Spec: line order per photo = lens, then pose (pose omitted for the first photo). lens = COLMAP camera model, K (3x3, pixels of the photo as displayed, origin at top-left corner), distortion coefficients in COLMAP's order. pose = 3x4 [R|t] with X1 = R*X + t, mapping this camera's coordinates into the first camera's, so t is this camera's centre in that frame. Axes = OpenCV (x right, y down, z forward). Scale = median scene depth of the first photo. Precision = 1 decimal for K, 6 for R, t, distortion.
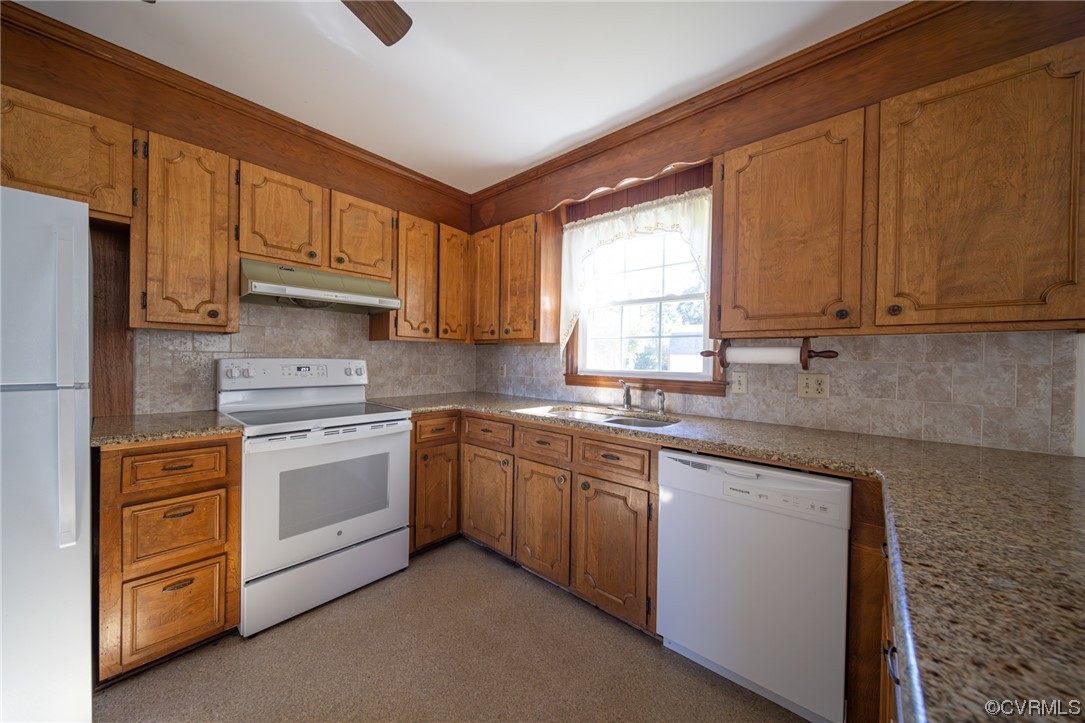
lens RADIAL K [[377.9, 0, 542.5], [0, 377.9, 361.5], [0, 0, 1]] dist [-0.001010, -0.000073]
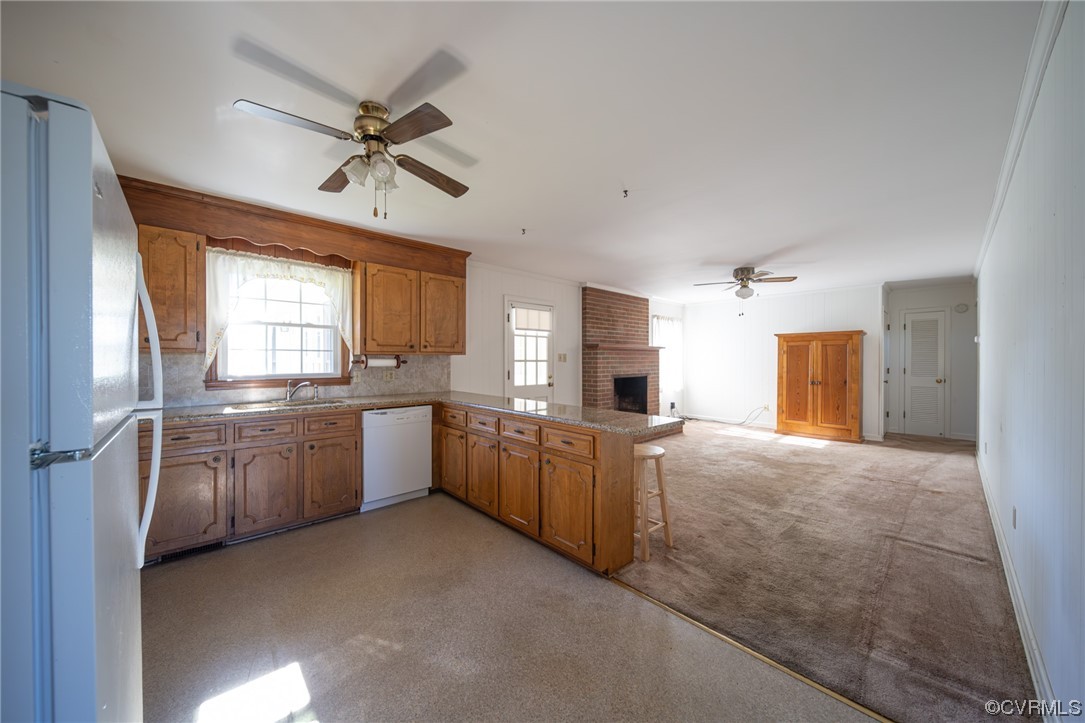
lens RADIAL K [[377.9, 0, 542.5], [0, 377.9, 361.5], [0, 0, 1]] dist [-0.001010, -0.000073]
pose [[0.093572, -0.018092, 0.995448, -1.505269], [0.008604, 0.999812, 0.017363, -0.053299], [-0.995575, 0.006940, 0.093710, -0.123988]]
